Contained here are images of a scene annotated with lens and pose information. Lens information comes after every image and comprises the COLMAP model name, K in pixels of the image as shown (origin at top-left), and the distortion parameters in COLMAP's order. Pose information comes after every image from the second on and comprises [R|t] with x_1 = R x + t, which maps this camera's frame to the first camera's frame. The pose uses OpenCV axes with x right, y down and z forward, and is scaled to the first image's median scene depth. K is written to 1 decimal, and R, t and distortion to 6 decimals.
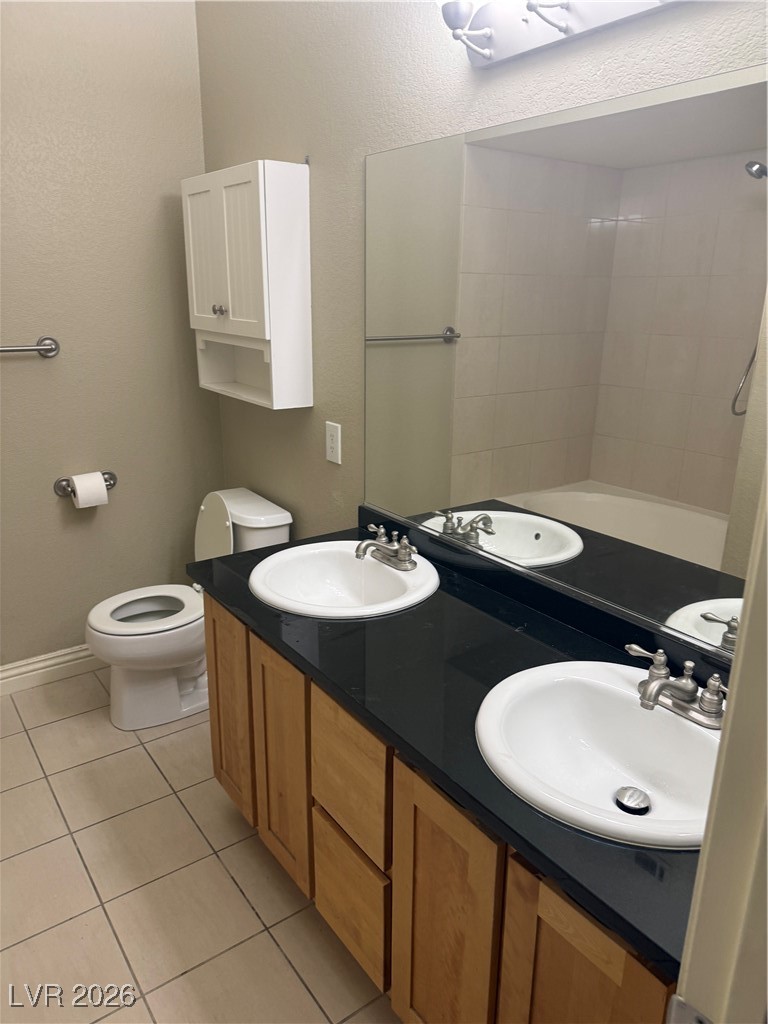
lens RADIAL K [[723.6, 0, 384.0], [0, 723.6, 512.0], [0, 0, 1]] dist [0.112611, -0.121835]
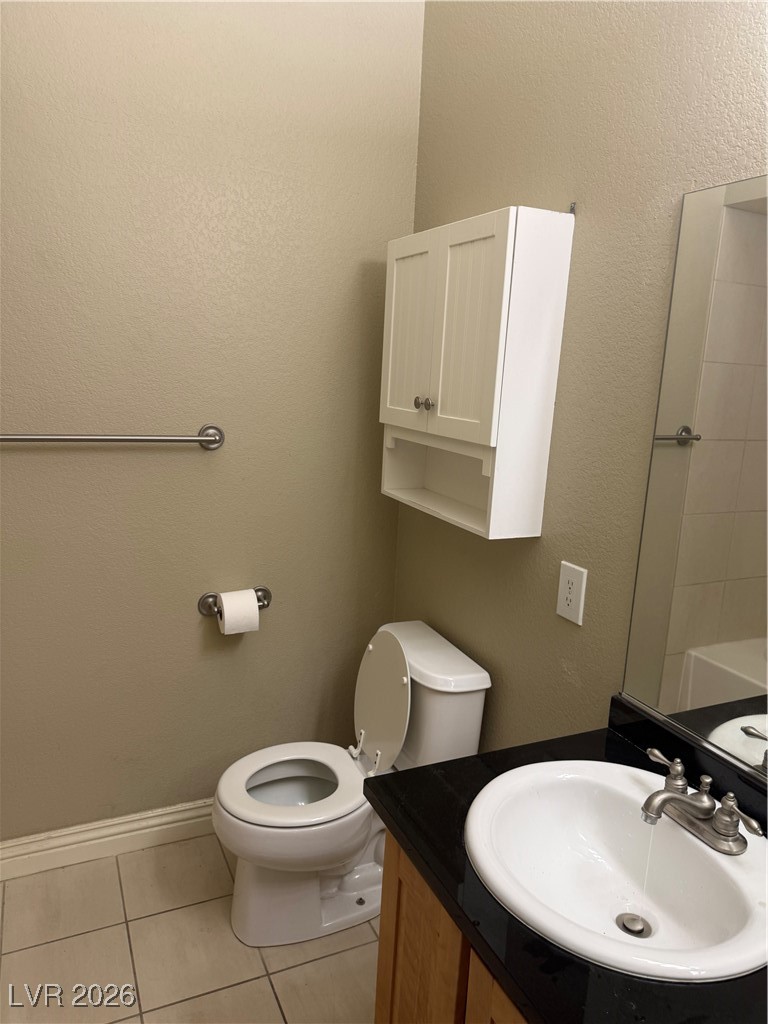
lens RADIAL K [[732.0, 0, 385.7], [0, 732.0, 525.0], [0, 0, 1]] dist [0.199685, -0.302340]
pose [[0.981380, 0.074723, -0.176946, -0.110612], [-0.089974, 0.992743, -0.079783, -0.078550], [0.169701, 0.094218, 0.980982, 0.231891]]
